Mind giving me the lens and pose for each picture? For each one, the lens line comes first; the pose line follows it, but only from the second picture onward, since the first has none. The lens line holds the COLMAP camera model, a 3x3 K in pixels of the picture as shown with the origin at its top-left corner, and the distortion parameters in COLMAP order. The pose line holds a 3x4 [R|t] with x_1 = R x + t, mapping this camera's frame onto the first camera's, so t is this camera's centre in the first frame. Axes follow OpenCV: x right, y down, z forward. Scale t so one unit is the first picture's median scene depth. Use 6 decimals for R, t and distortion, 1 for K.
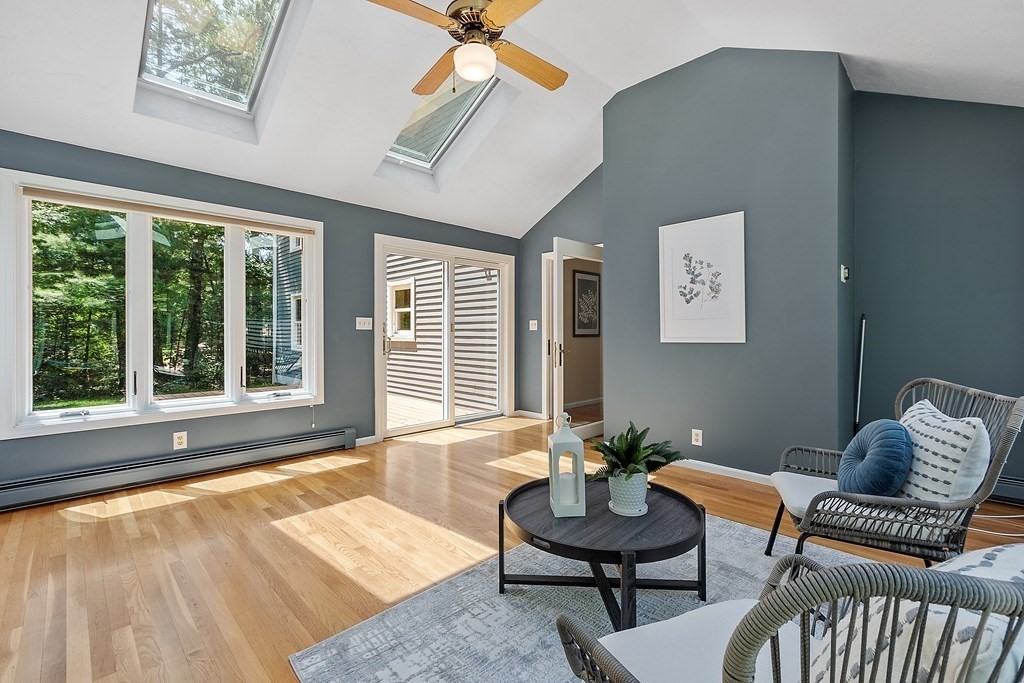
lens RADIAL K [[444.8, 0, 505.3], [0, 444.8, 336.1], [0, 0, 1]] dist [0.002384, 0.000100]
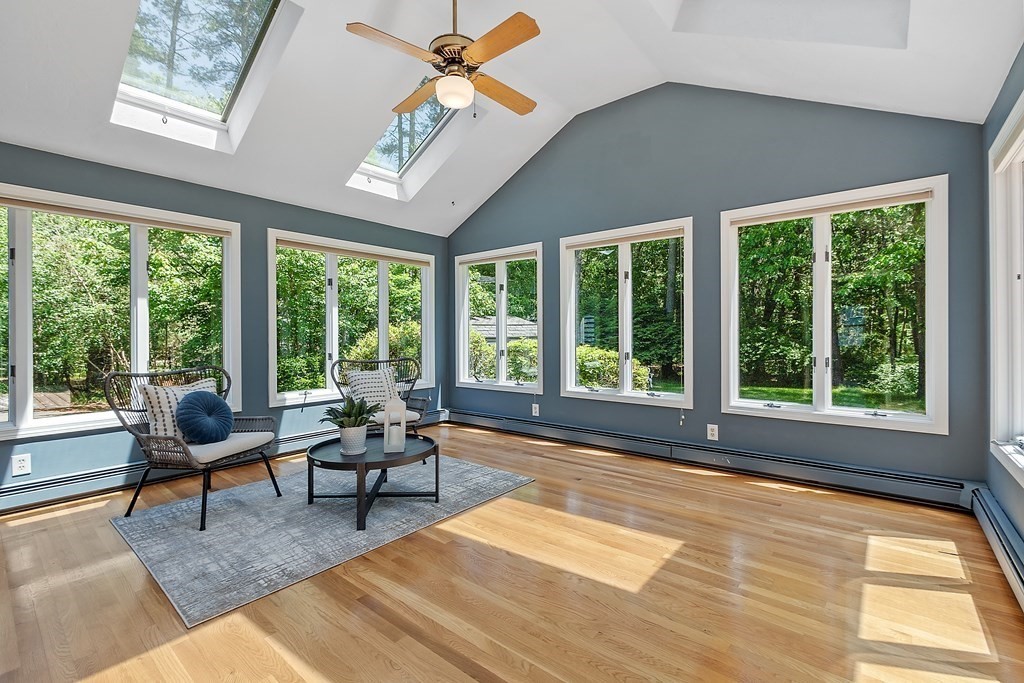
lens RADIAL K [[444.8, 0, 505.3], [0, 444.8, 336.1], [0, 0, 1]] dist [0.002384, 0.000100]
pose [[-0.995938, 0.007204, -0.089750, -0.079815], [0.006131, 0.999906, 0.012231, -0.015828], [0.089830, 0.011631, -0.995889, 1.881869]]
